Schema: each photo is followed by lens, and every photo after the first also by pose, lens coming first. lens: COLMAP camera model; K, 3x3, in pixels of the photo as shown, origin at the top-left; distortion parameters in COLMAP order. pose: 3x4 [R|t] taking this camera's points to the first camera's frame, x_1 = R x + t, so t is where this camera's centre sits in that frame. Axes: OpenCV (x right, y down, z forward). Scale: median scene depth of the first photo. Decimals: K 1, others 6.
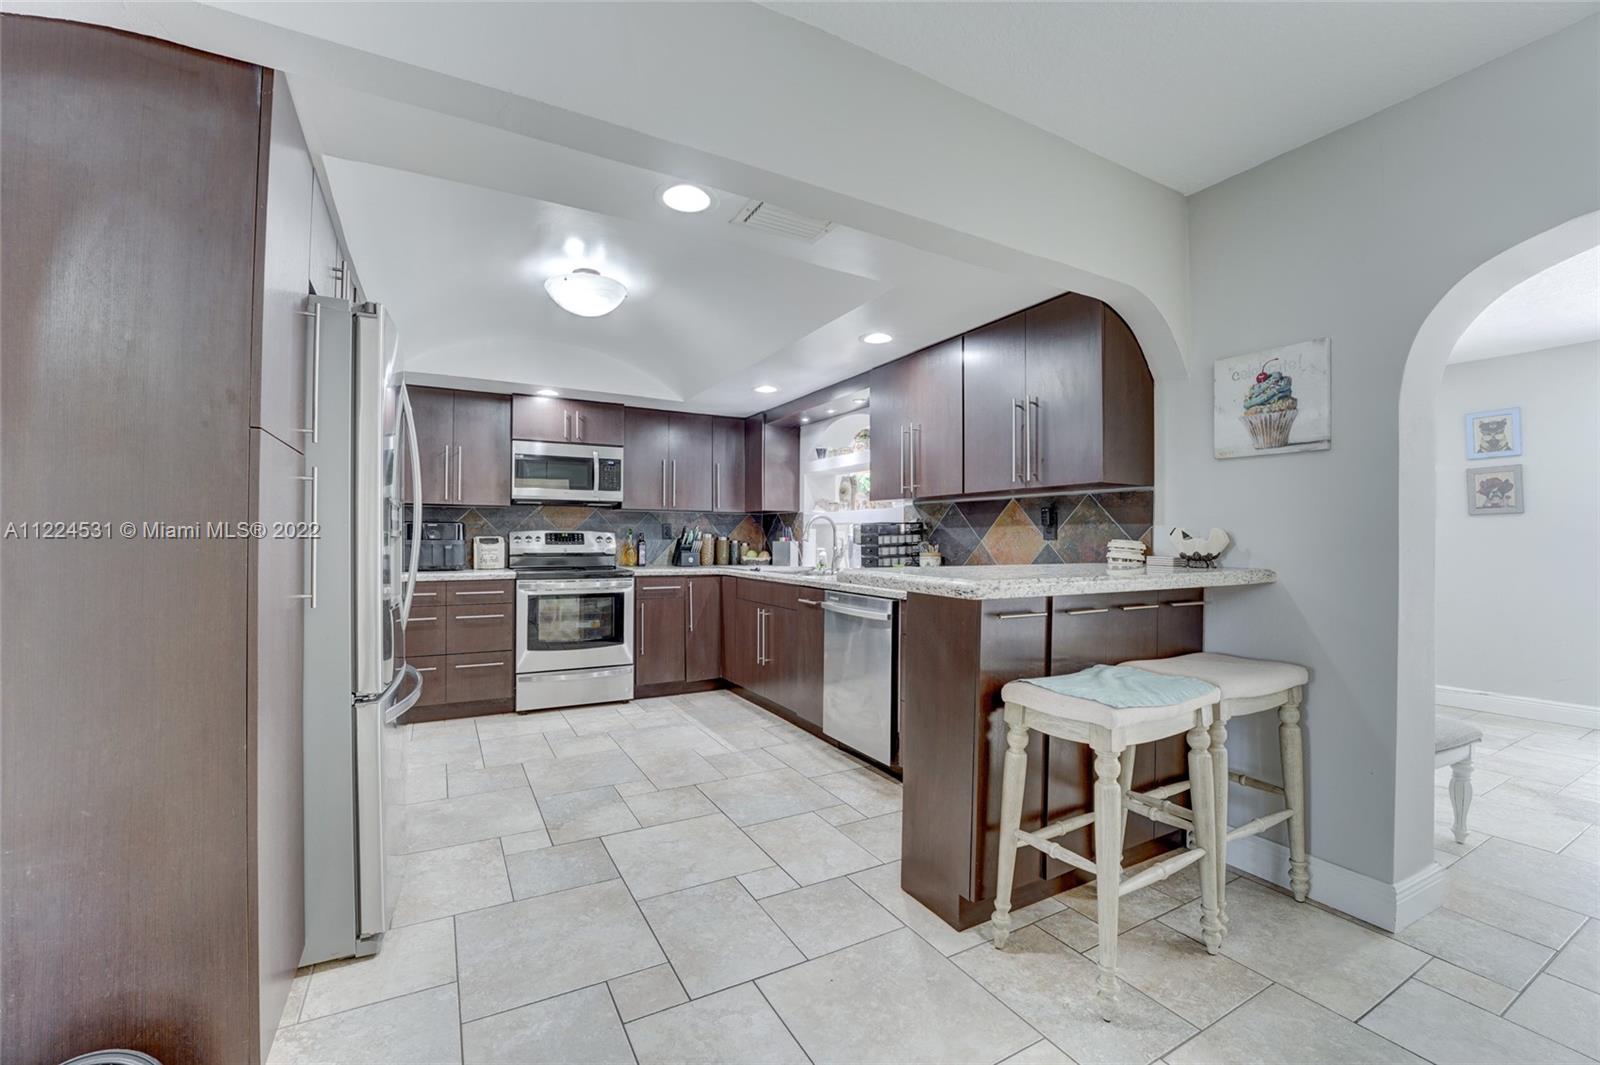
lens RADIAL K [[651.6, 0, 799.9], [0, 651.6, 533.7], [0, 0, 1]] dist [-0.026828, 0.002472]
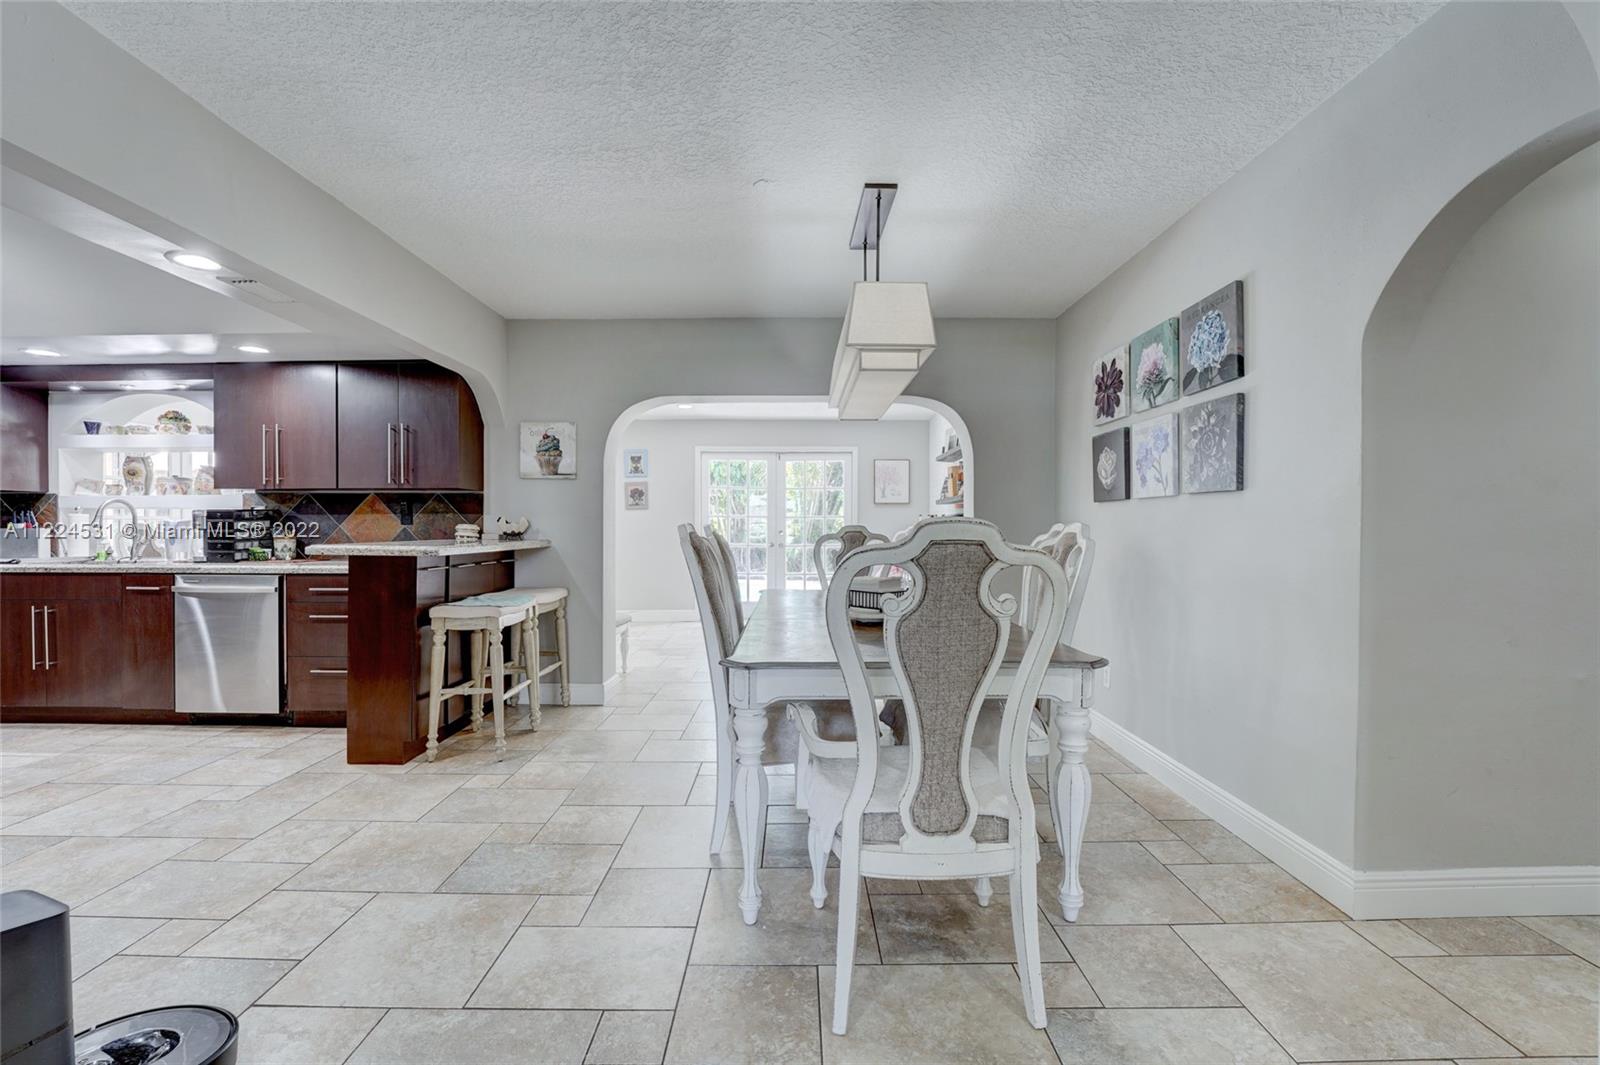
lens RADIAL K [[676.6, 0, 798.3], [0, 676.6, 531.8], [0, 0, 1]] dist [-0.025029, 0.002191]
pose [[0.484643, -0.013566, 0.874607, -0.502091], [-0.003540, 0.999841, 0.017470, -0.003189], [-0.874705, -0.011563, 0.484518, -0.466075]]
